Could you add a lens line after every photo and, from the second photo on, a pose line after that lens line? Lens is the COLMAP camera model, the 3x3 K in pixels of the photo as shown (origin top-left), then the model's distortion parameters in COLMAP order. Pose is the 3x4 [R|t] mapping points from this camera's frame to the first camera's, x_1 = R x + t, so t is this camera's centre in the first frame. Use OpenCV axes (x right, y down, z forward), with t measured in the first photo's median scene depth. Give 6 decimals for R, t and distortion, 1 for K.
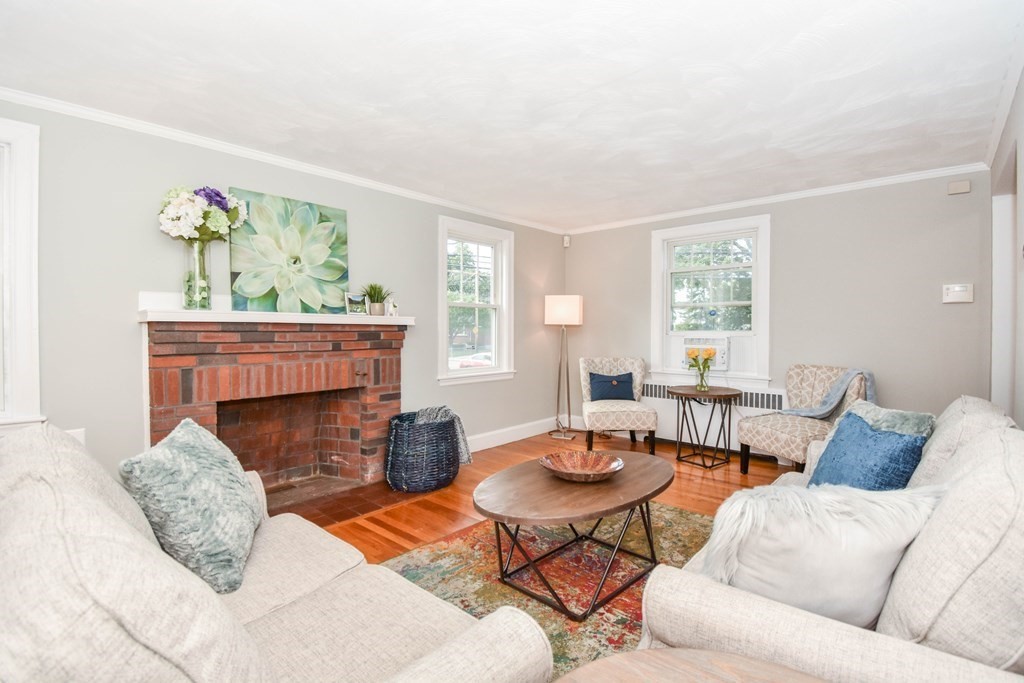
lens RADIAL K [[478.2, 0, 514.3], [0, 478.2, 333.3], [0, 0, 1]] dist [-0.000364, -0.000307]
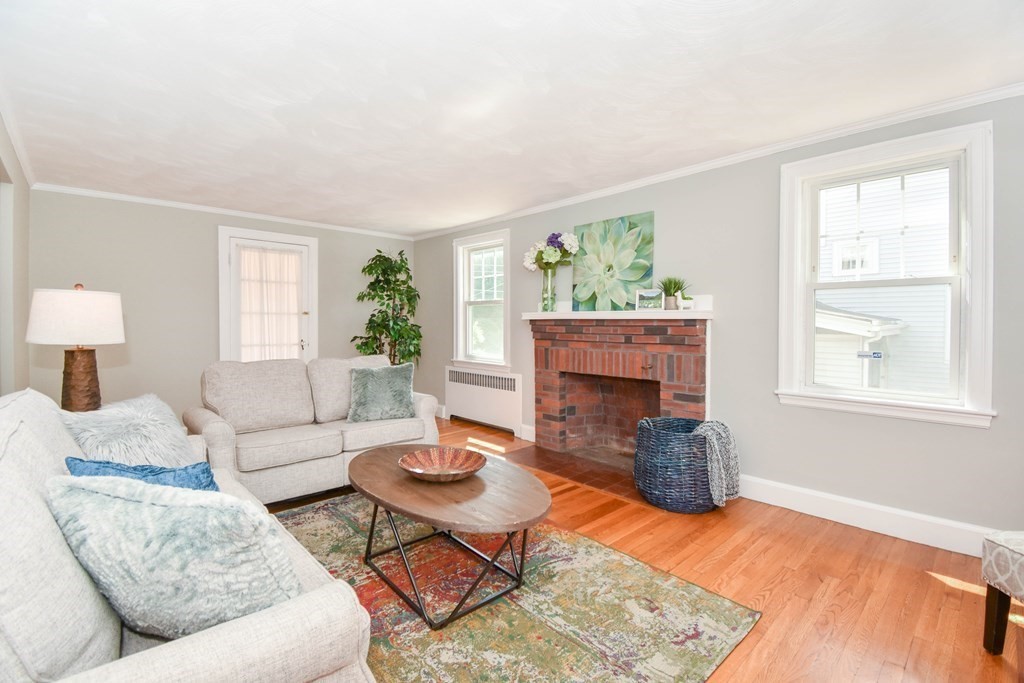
lens RADIAL K [[451.5, 0, 513.1], [0, 451.5, 327.8], [0, 0, 1]] dist [-0.000574, -0.000249]
pose [[-0.089966, 0.006484, -0.995924, 0.718672], [-0.009675, 0.999926, 0.007384, -0.005011], [0.995898, 0.010300, -0.089896, 0.847280]]
